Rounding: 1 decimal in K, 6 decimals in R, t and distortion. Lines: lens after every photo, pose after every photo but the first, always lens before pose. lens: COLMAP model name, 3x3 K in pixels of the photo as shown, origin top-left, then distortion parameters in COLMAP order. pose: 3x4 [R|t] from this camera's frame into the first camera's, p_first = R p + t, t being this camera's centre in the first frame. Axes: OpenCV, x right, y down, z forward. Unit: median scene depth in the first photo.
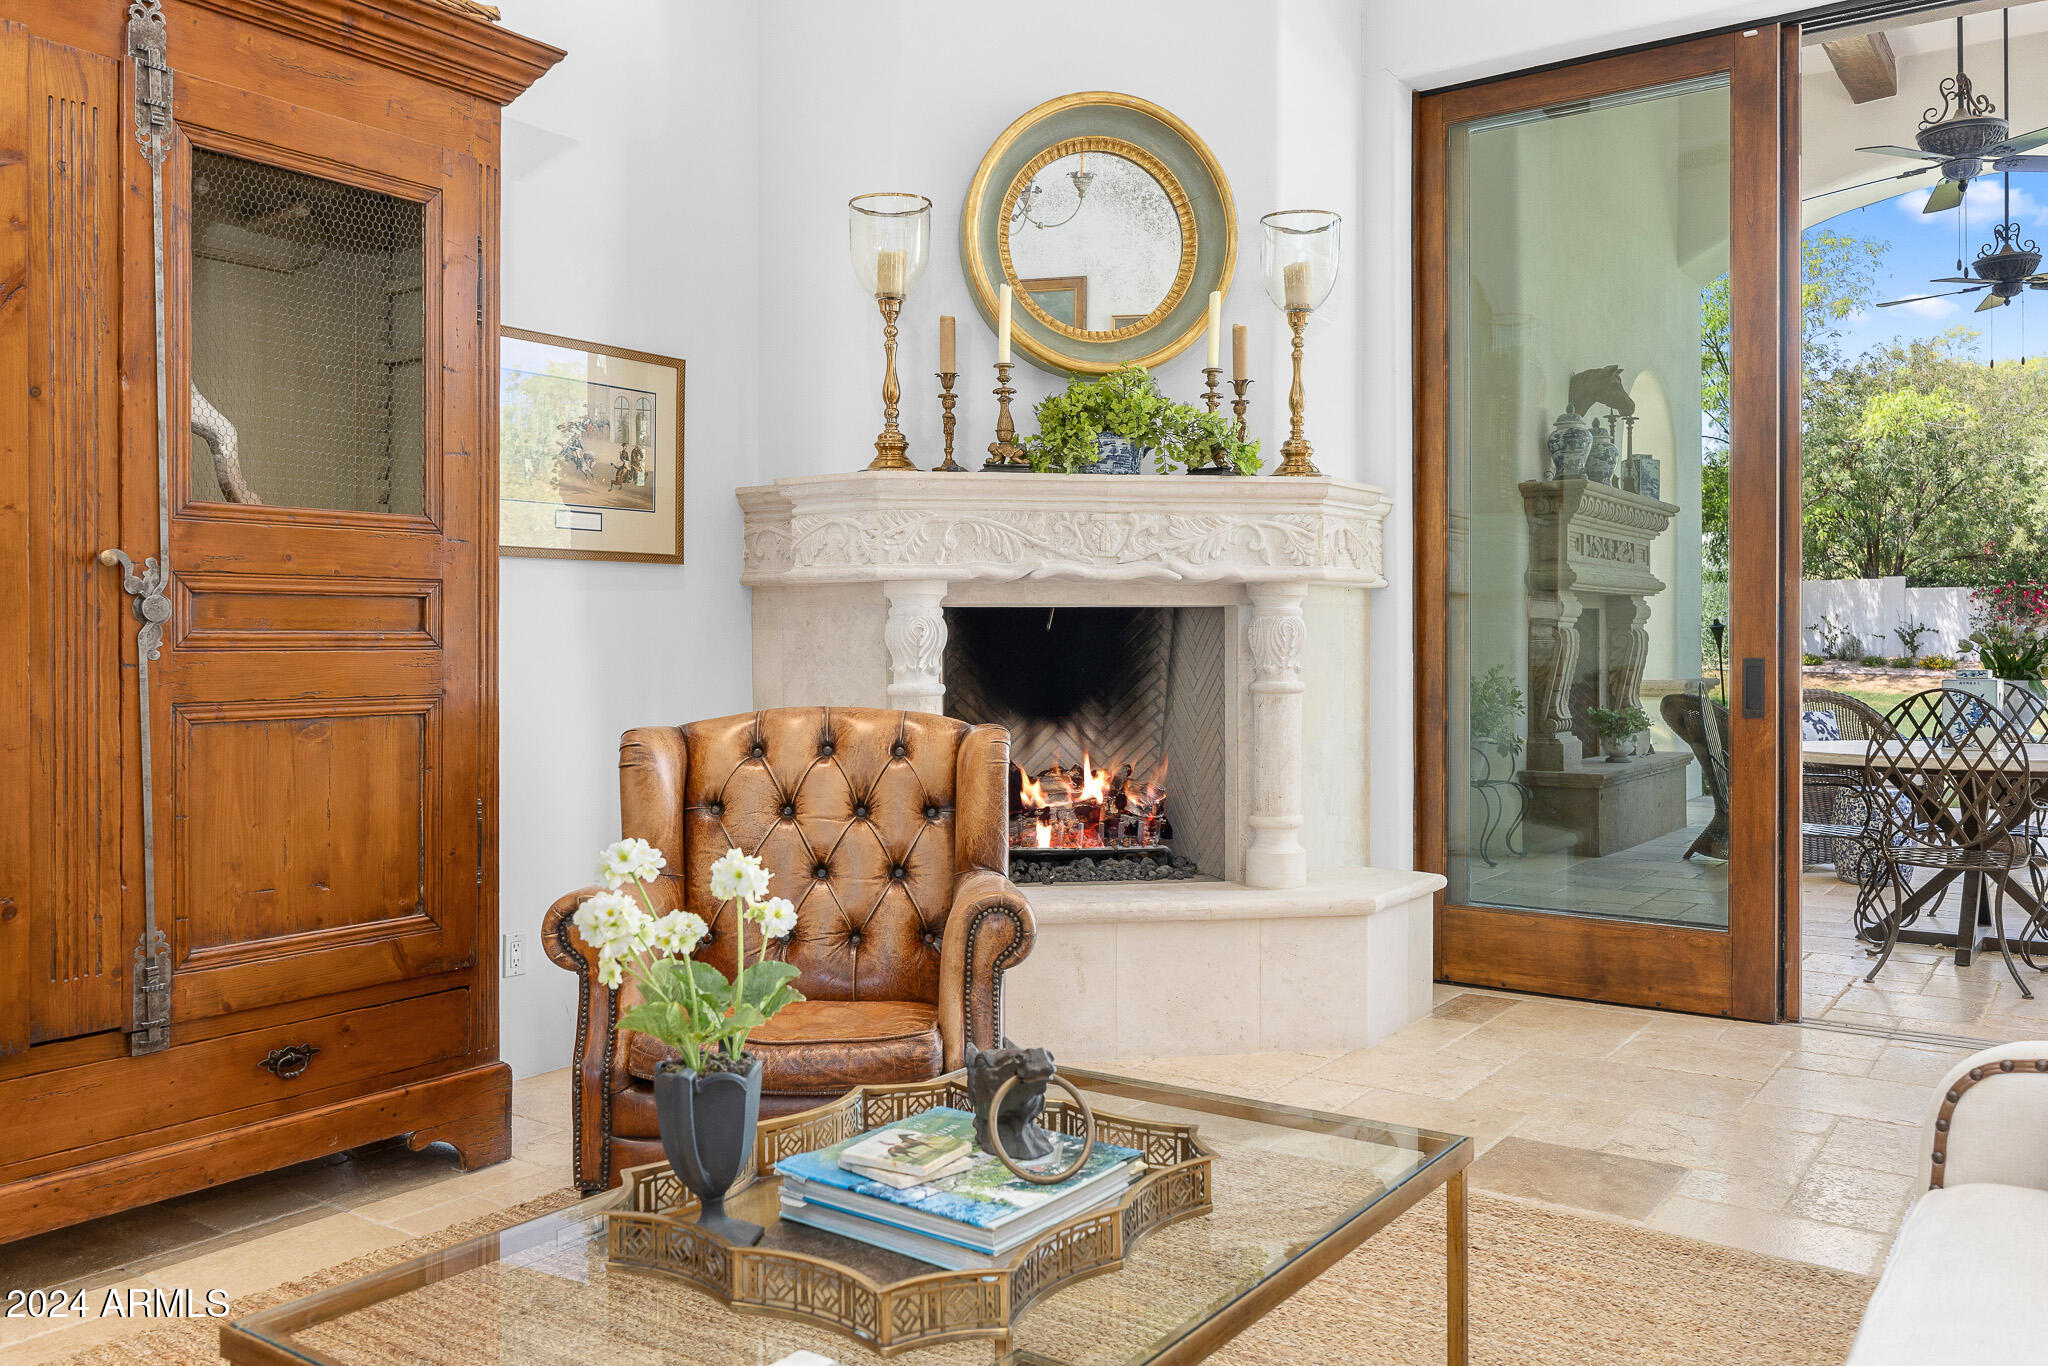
lens RADIAL K [[1639.7, 0, 1023.9], [0, 1639.7, 650.6], [0, 0, 1]] dist [-0.001978, -0.002948]
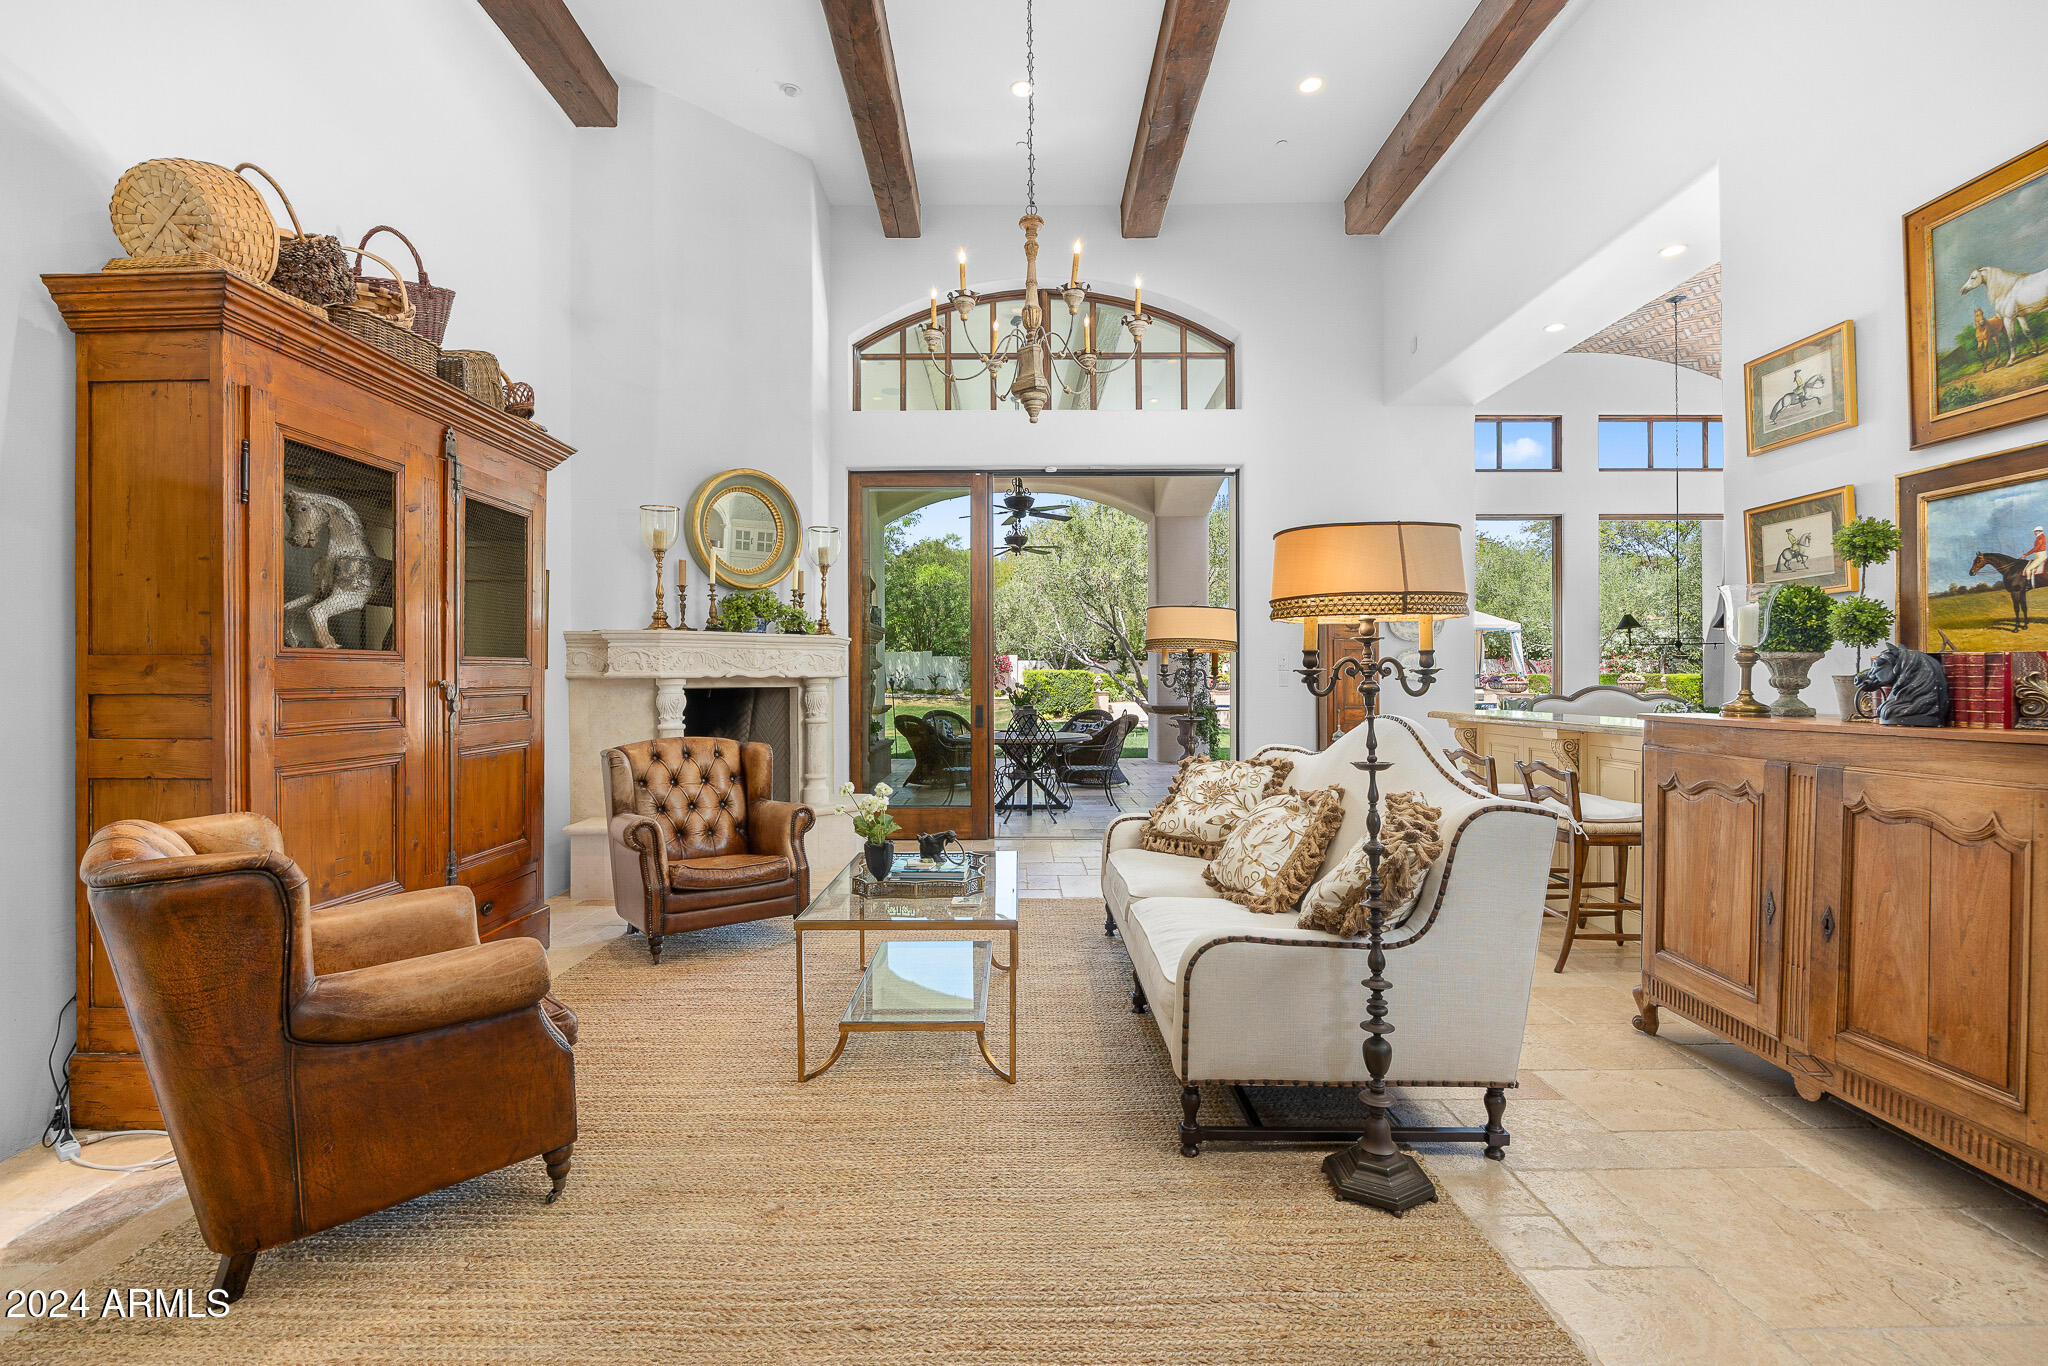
lens RADIAL K [[937.7, 0, 1024.0], [0, 937.7, 683.0], [0, 0, 1]] dist [-0.013849, -0.000648]
pose [[0.812715, -0.003006, 0.582653, -0.412097], [0.001914, 0.999995, 0.002490, -0.037772], [-0.582658, -0.000908, 0.812717, -0.310167]]
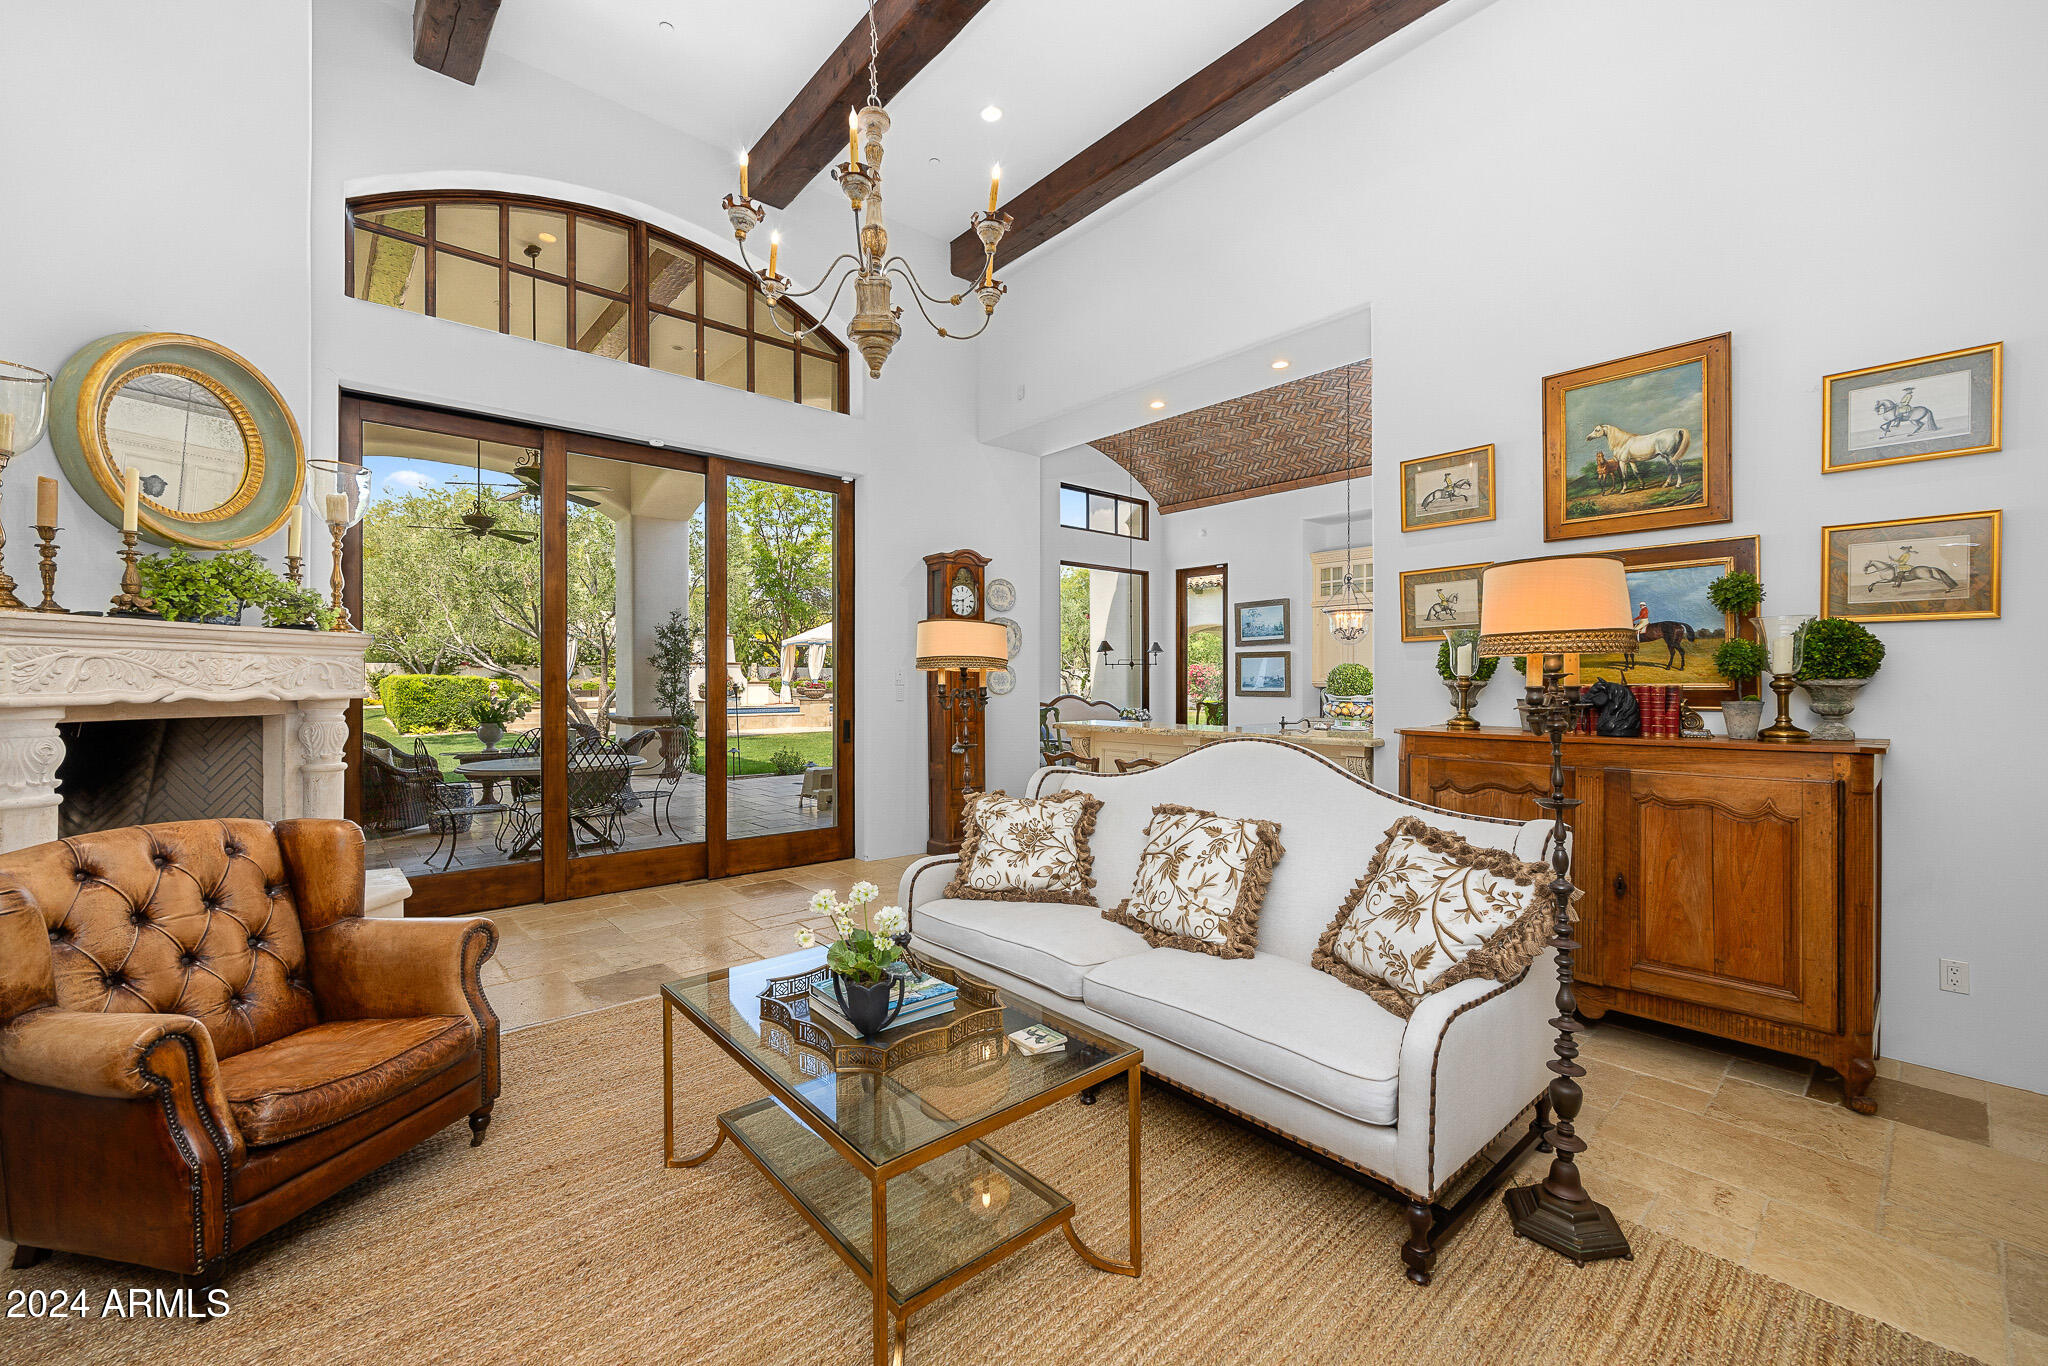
lens RADIAL K [[822.1, 0, 1024.0], [0, 822.1, 683.0], [0, 0, 1]] dist [-0.002923, -0.000479]
pose [[0.225484, -0.000797, 0.974247, -0.457111], [0.001556, 0.999999, 0.000458, -0.057246], [-0.974246, 0.001412, 0.225485, 0.191804]]
